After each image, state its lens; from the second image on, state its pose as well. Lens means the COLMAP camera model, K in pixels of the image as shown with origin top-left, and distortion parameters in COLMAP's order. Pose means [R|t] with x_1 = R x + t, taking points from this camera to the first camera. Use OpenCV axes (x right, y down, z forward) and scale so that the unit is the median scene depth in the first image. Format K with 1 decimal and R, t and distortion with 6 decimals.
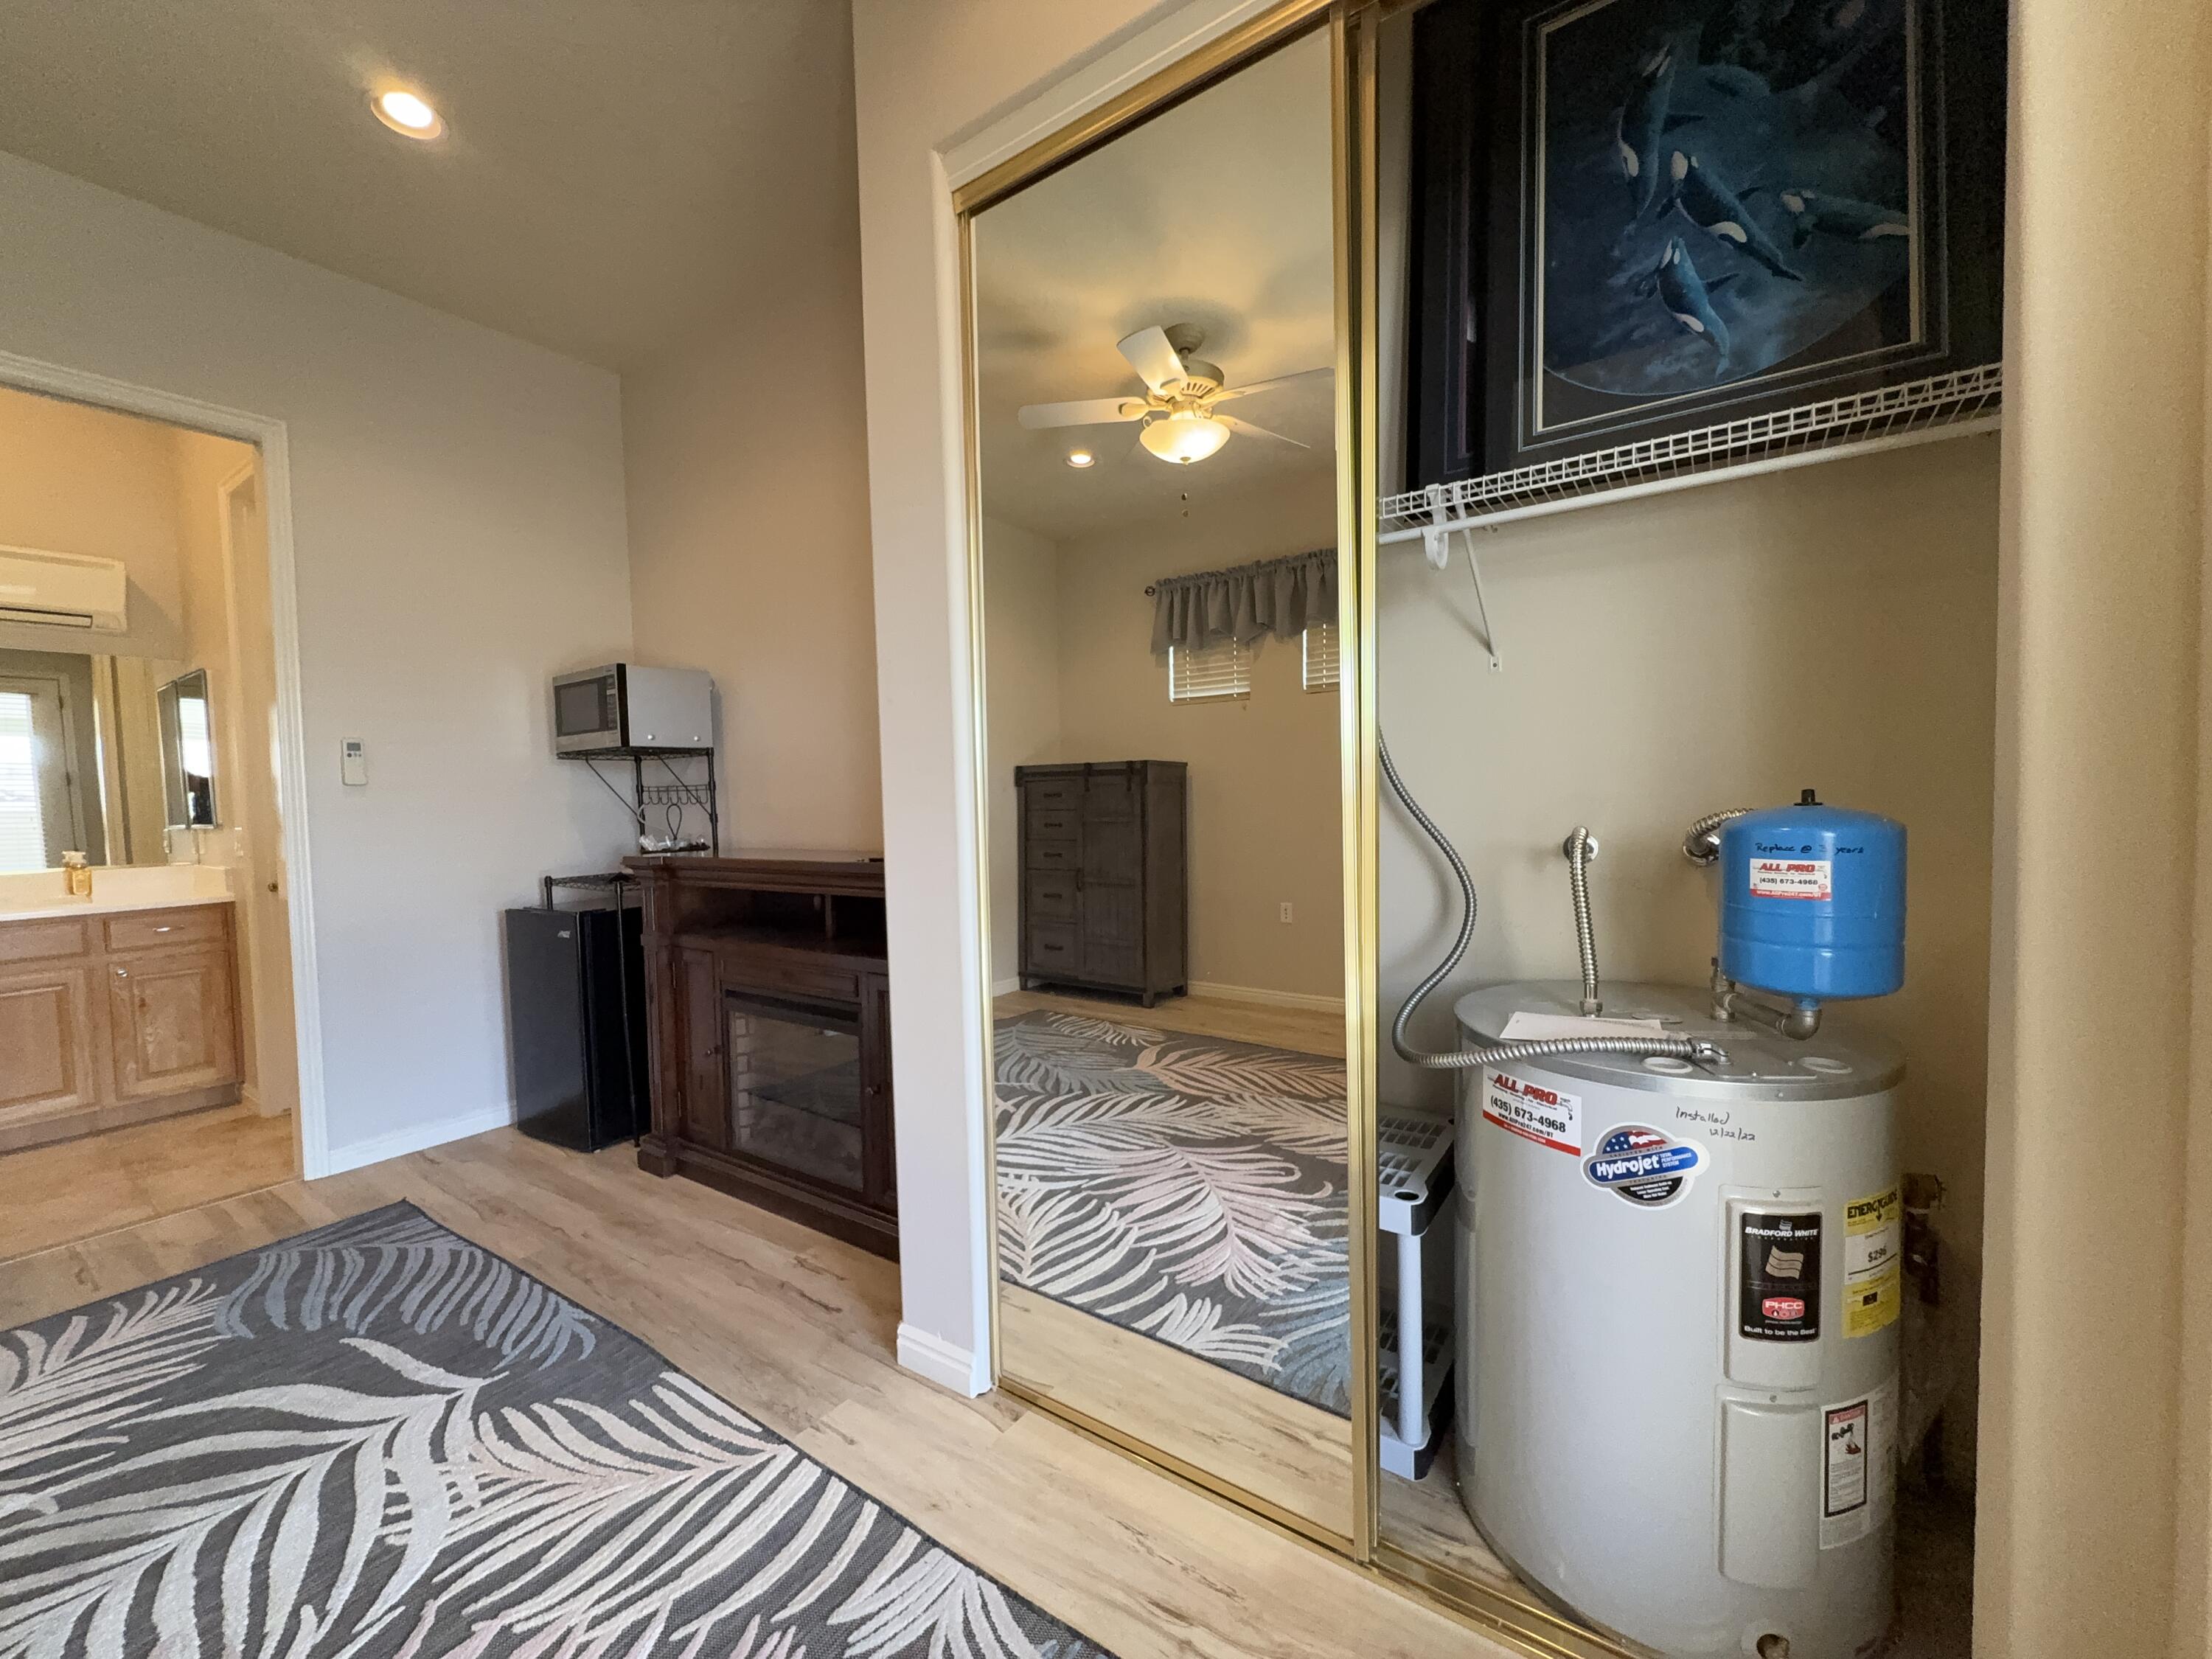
lens RADIAL K [[883.4, 0, 1106.1], [0, 883.4, 826.9], [0, 0, 1]] dist [-0.001924, 0.000805]
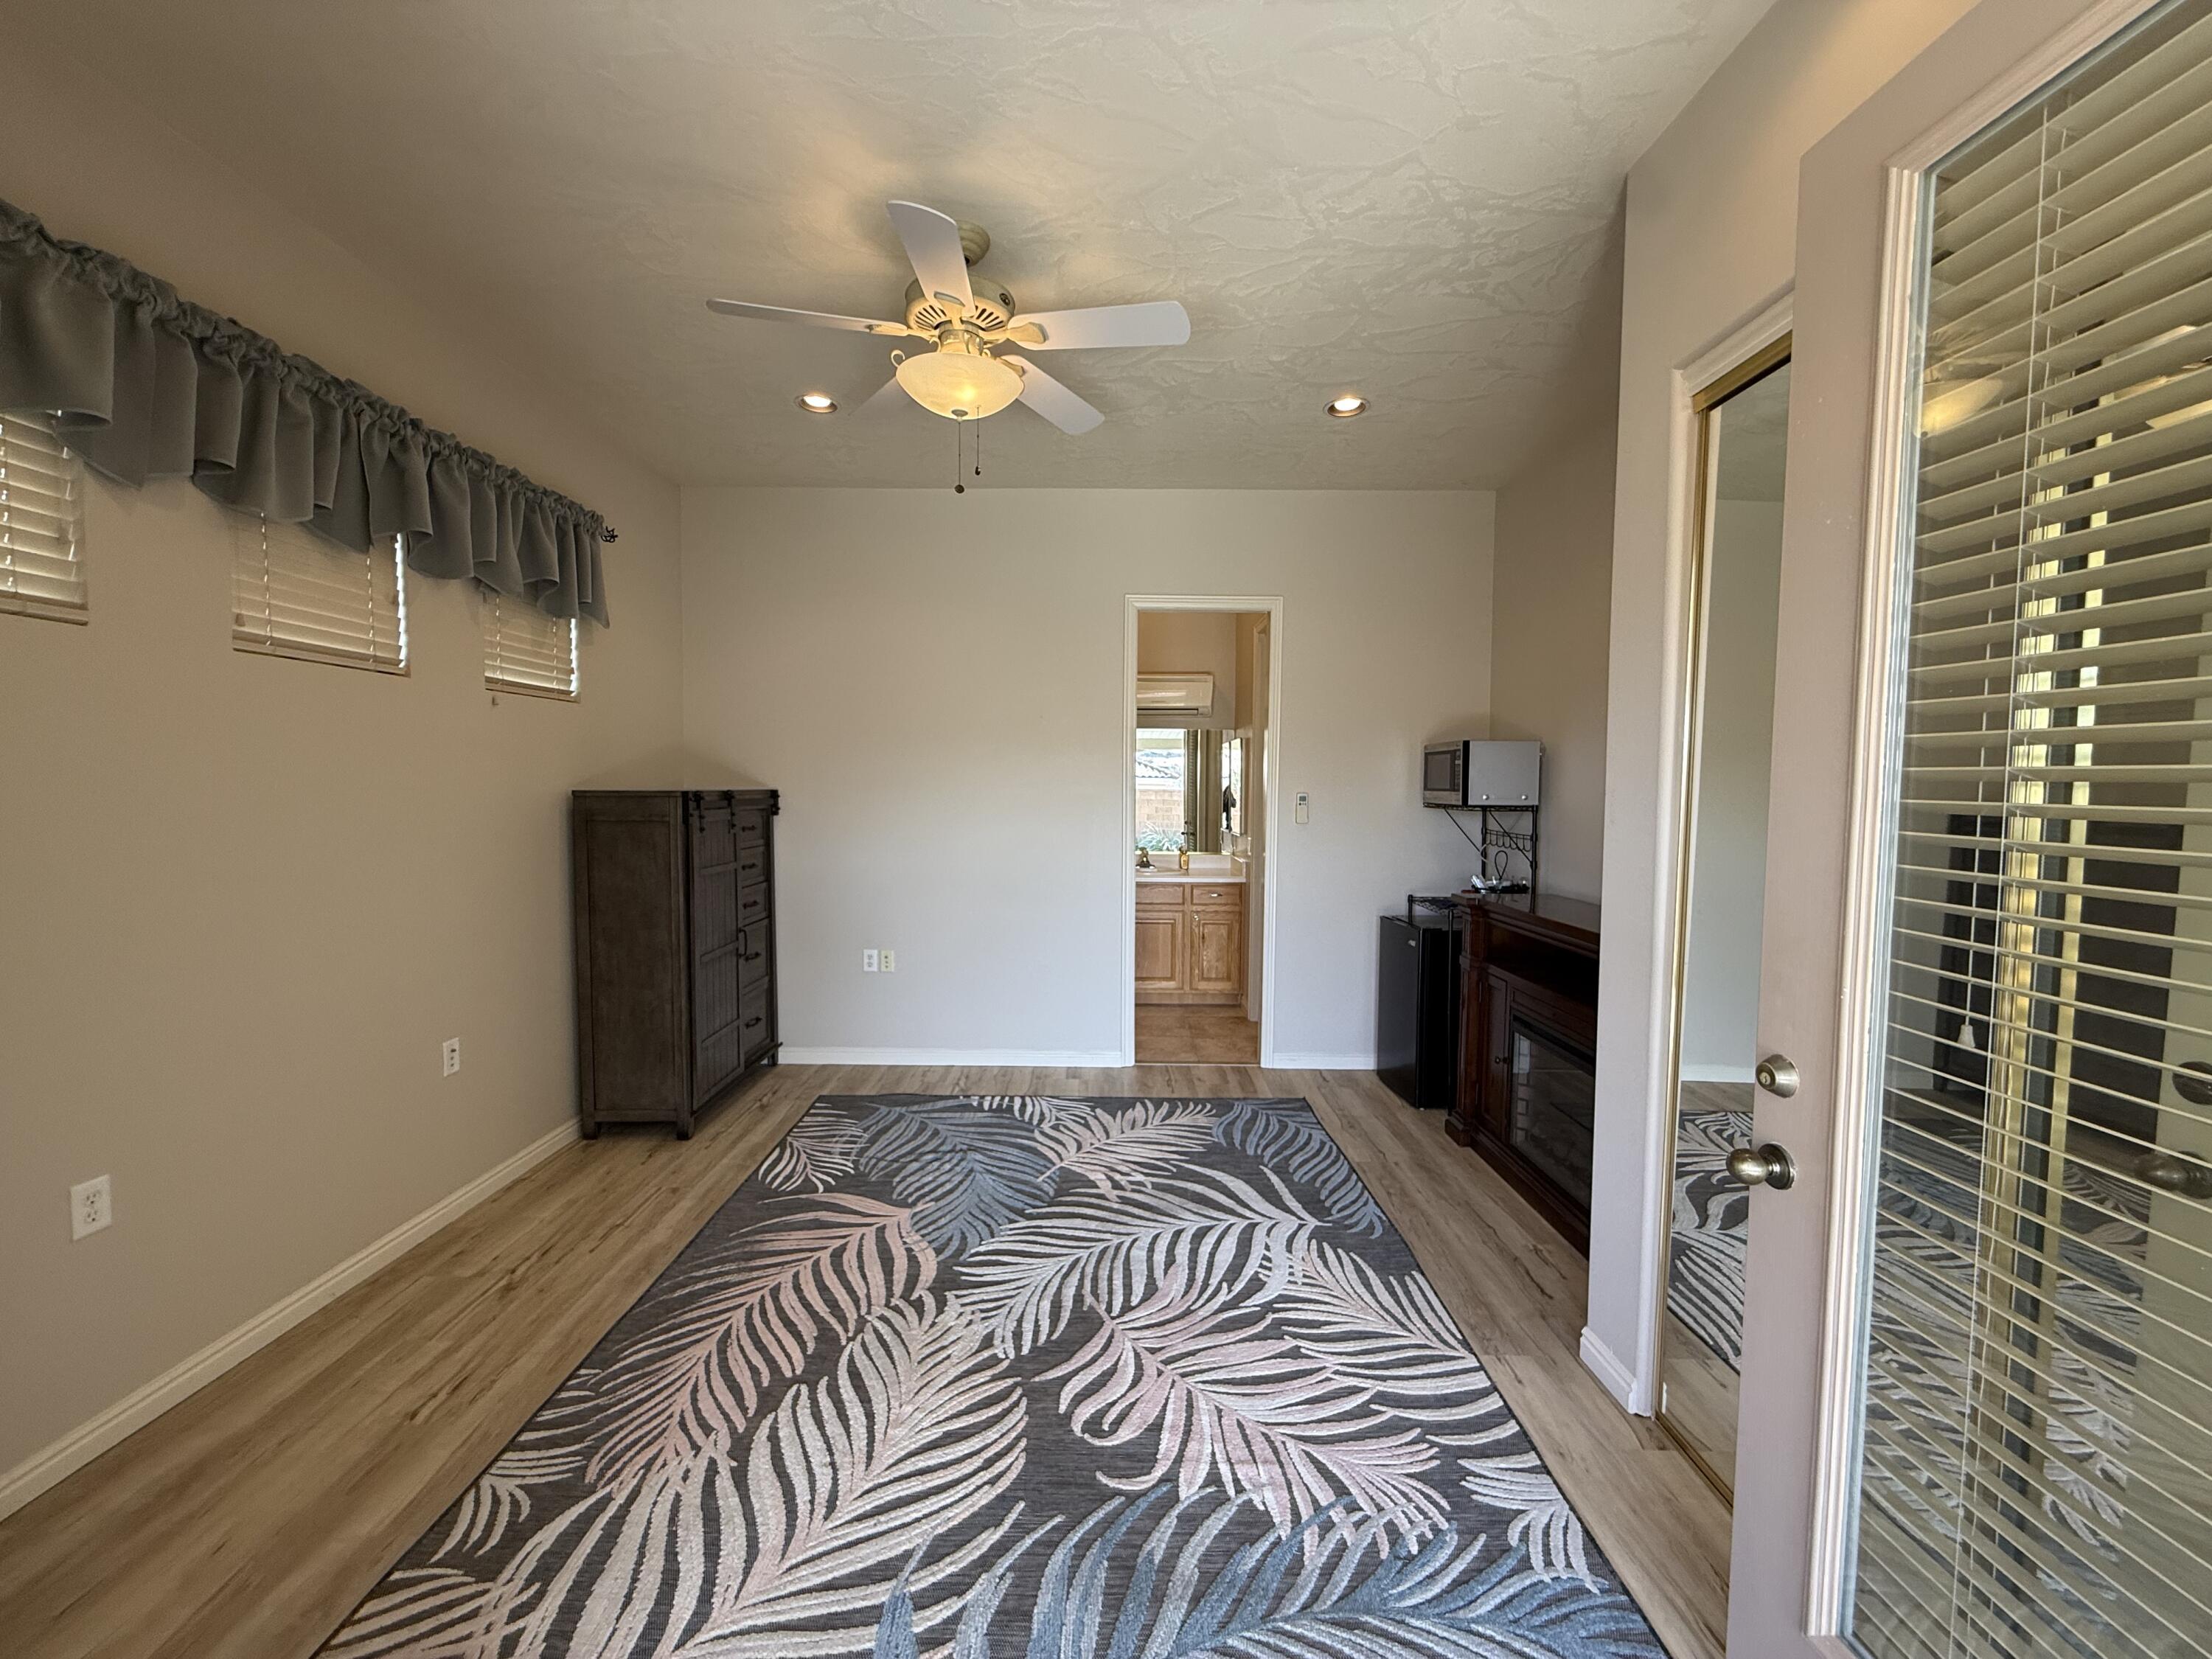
lens RADIAL K [[883.4, 0, 1101.5], [0, 883.4, 830.9], [0, 0, 1]] dist [-0.001924, 0.000805]
pose [[0.567424, 0.073278, -0.820159, 0.354444], [-0.054979, 0.997181, 0.051057, -0.155217], [0.821588, 0.016121, 0.569853, -0.270969]]
